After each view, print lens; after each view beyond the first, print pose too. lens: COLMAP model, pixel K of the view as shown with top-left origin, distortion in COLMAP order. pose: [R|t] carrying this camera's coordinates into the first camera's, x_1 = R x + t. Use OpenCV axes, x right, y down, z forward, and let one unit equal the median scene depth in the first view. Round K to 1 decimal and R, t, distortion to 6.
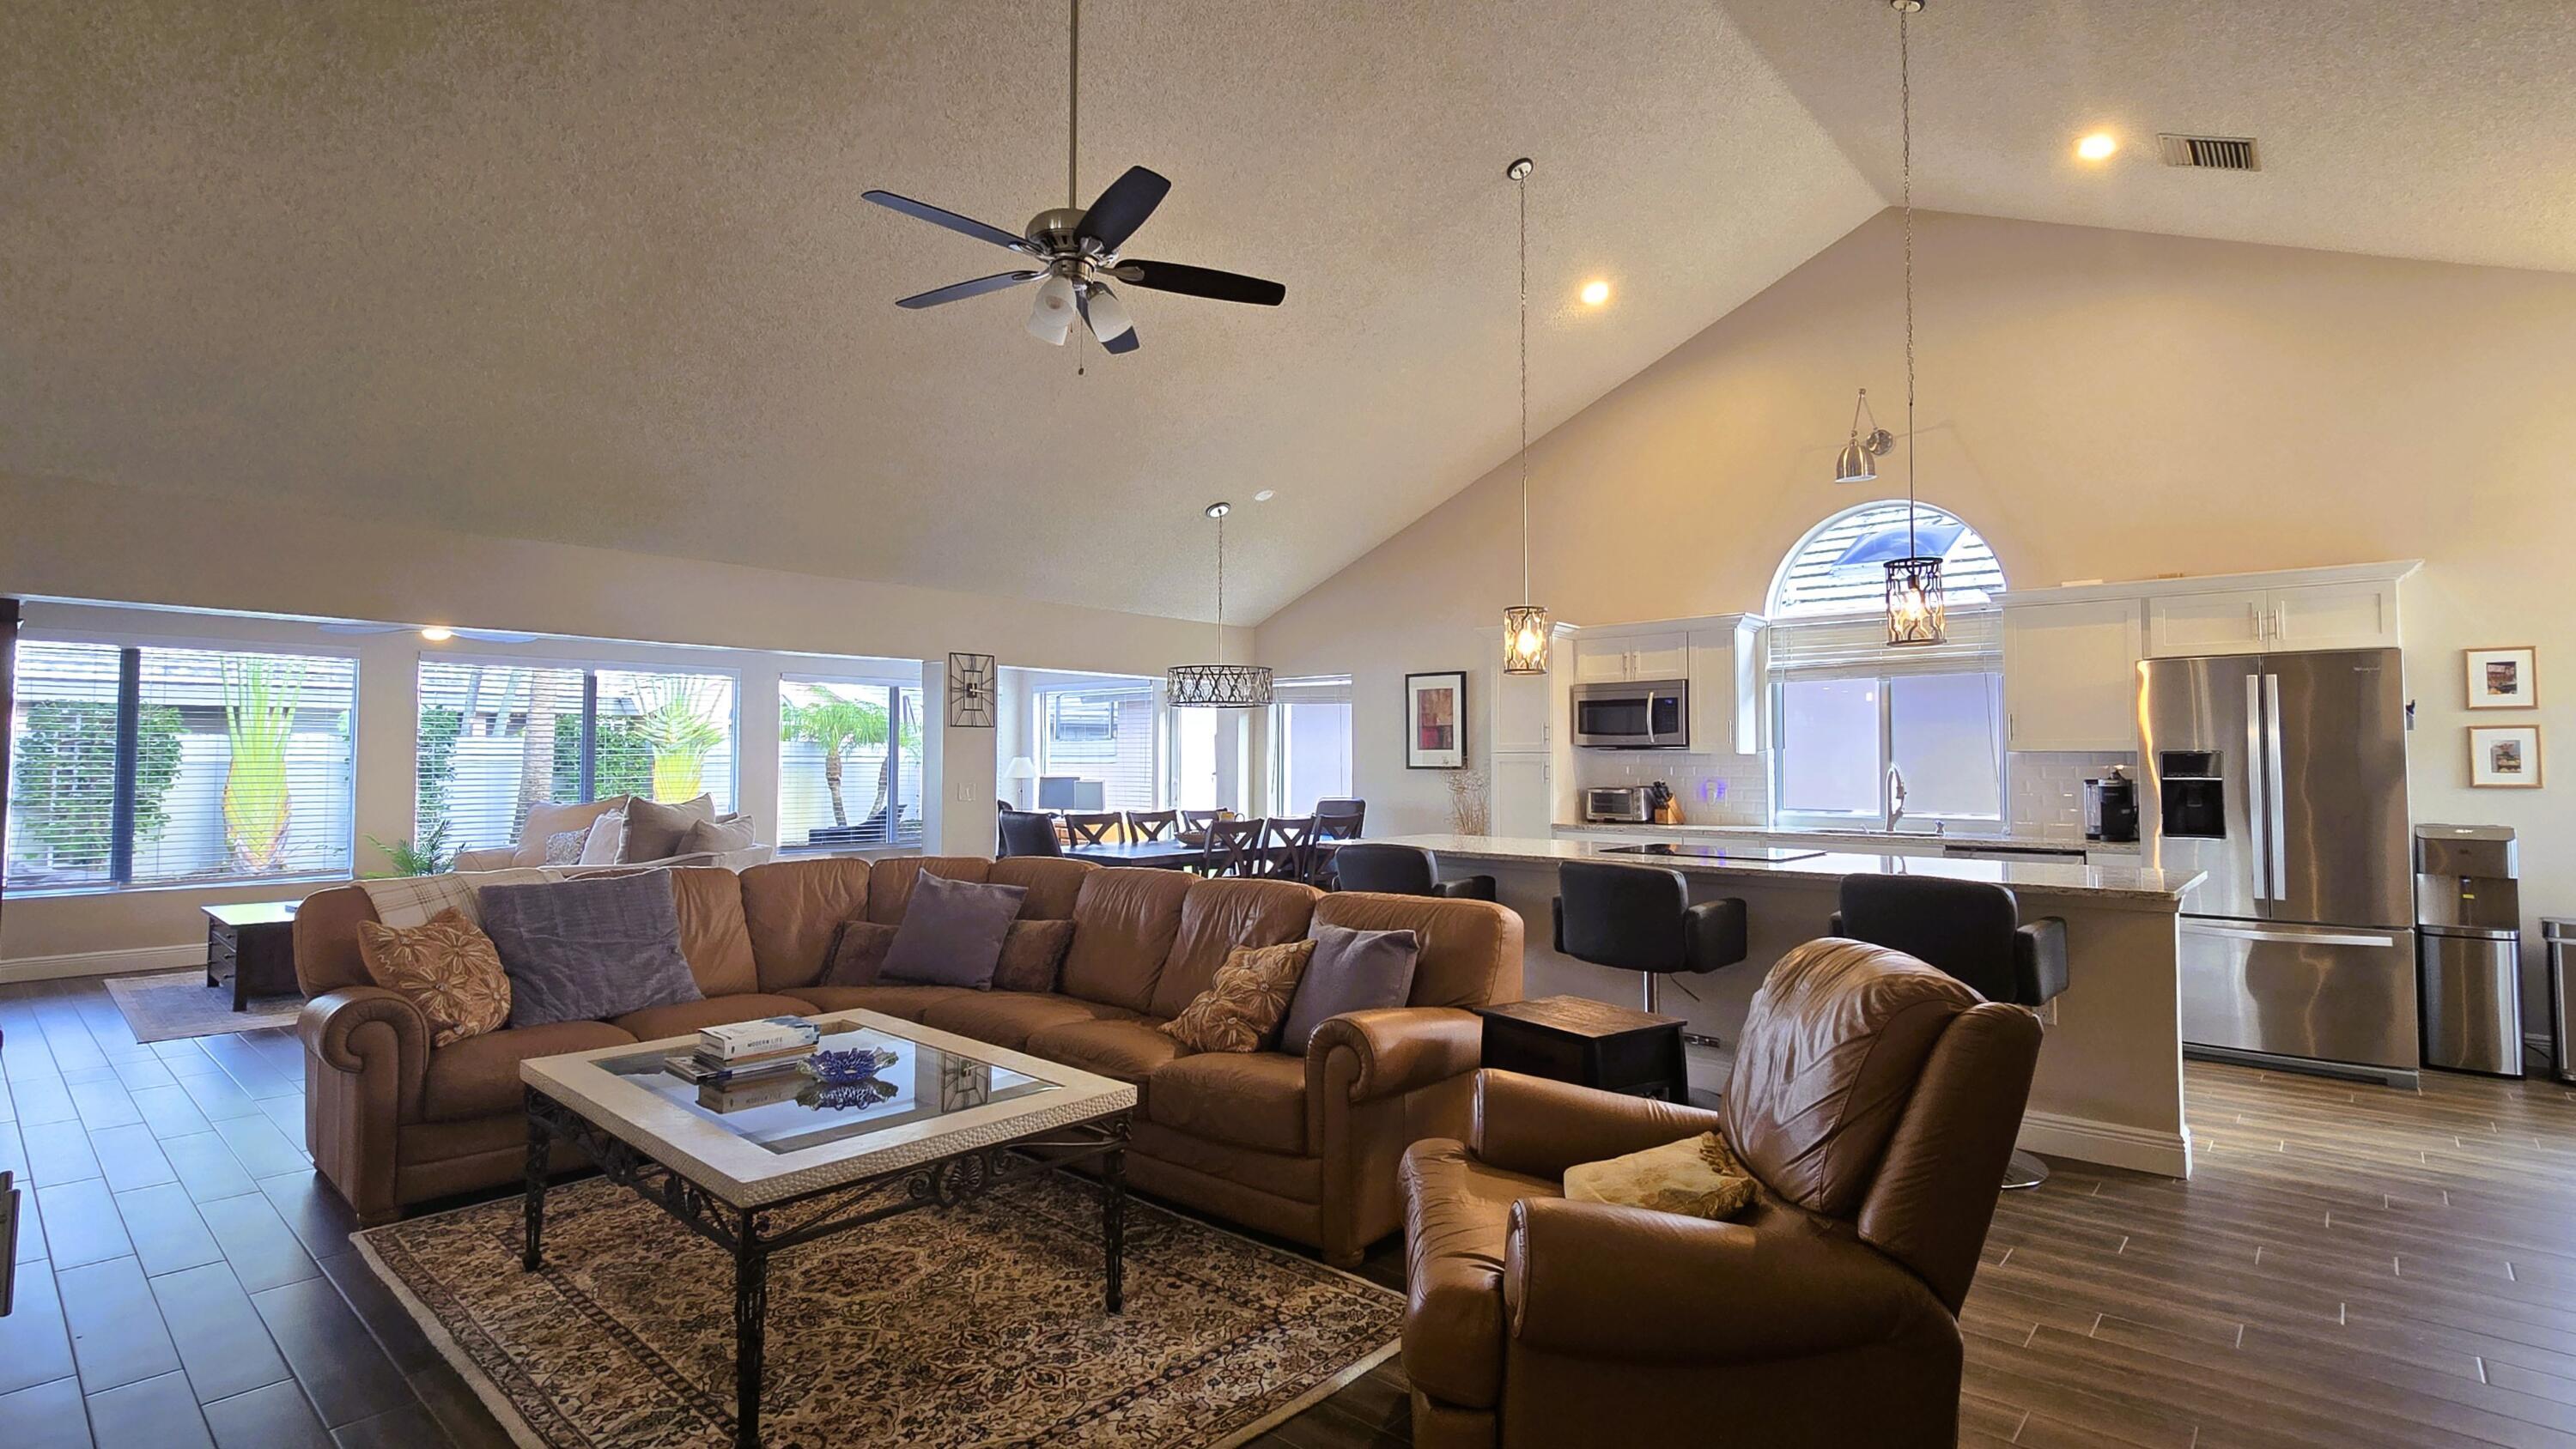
lens RADIAL K [[1224.2, 0, 1288.0], [0, 1224.2, 724.5], [0, 0, 1]] dist [-0.000986, -0.000056]
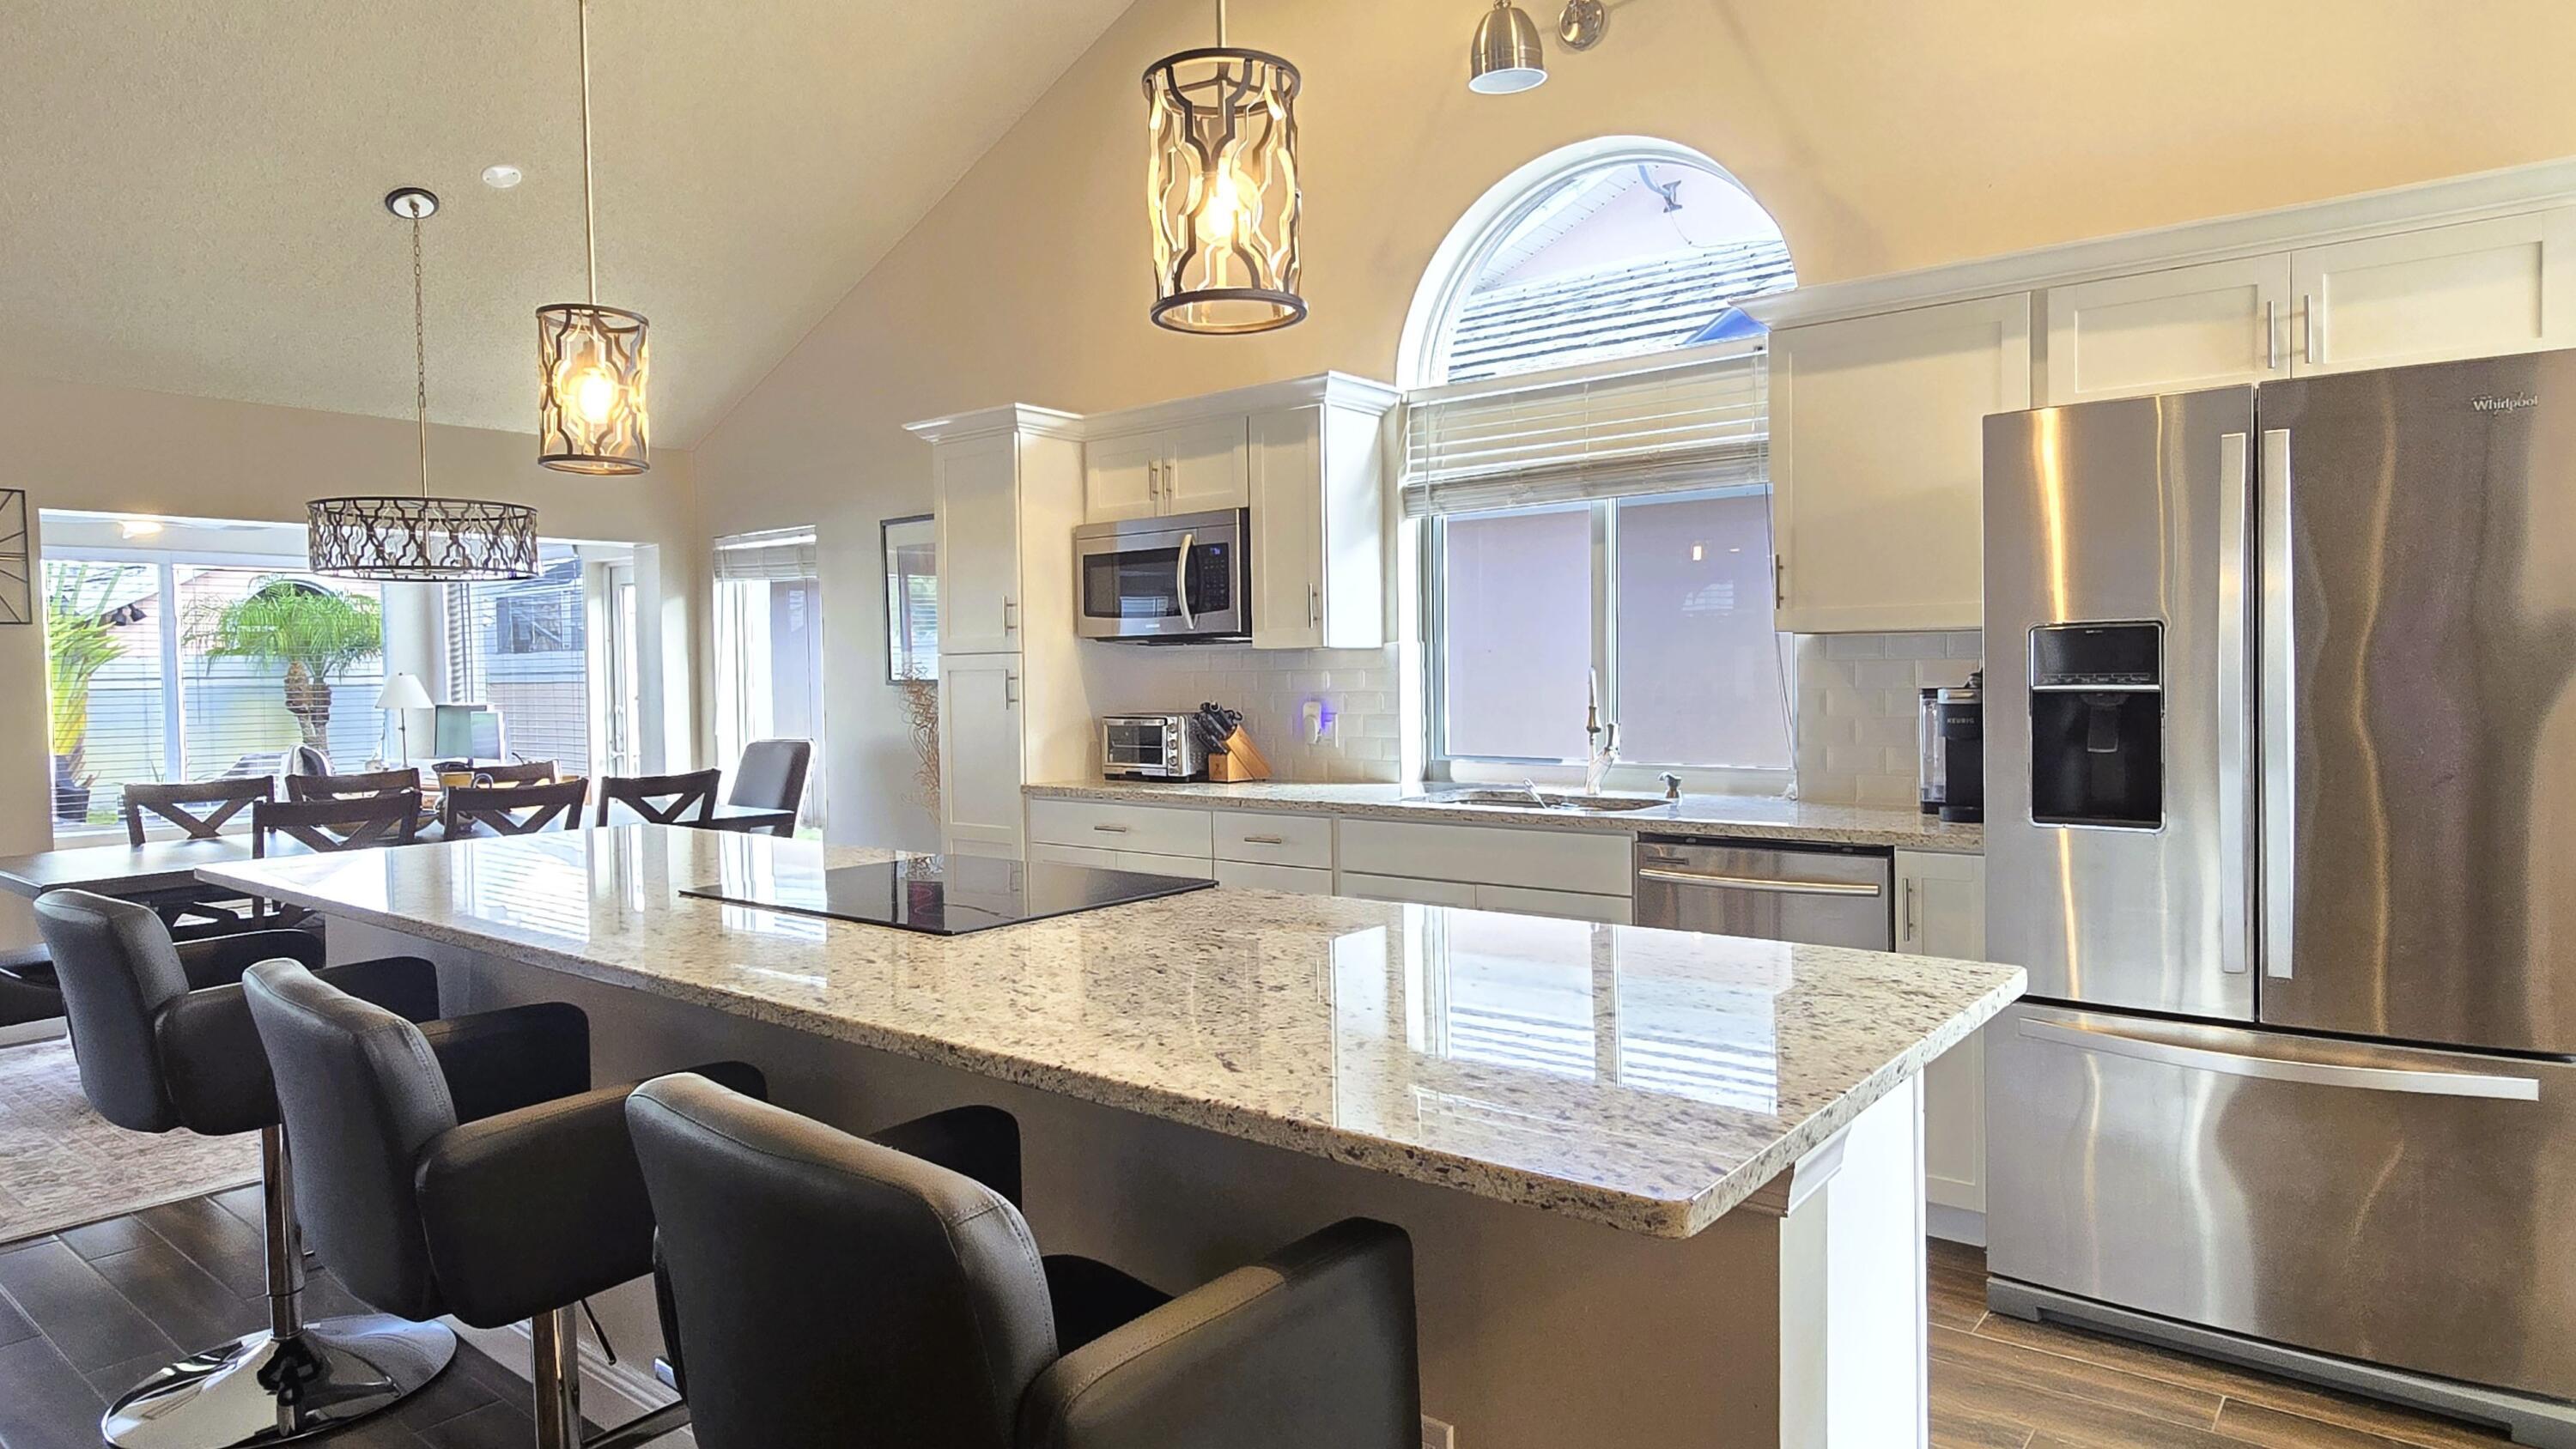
lens RADIAL K [[1500.1, 0, 1288.0], [0, 1500.1, 724.5], [0, 0, 1]] dist [0.024252, -0.015204]
pose [[0.998779, -0.022336, 0.044065, 0.311798], [0.019130, 0.997230, 0.071873, 0.009793], [-0.045548, -0.070942, 0.996440, 0.350116]]
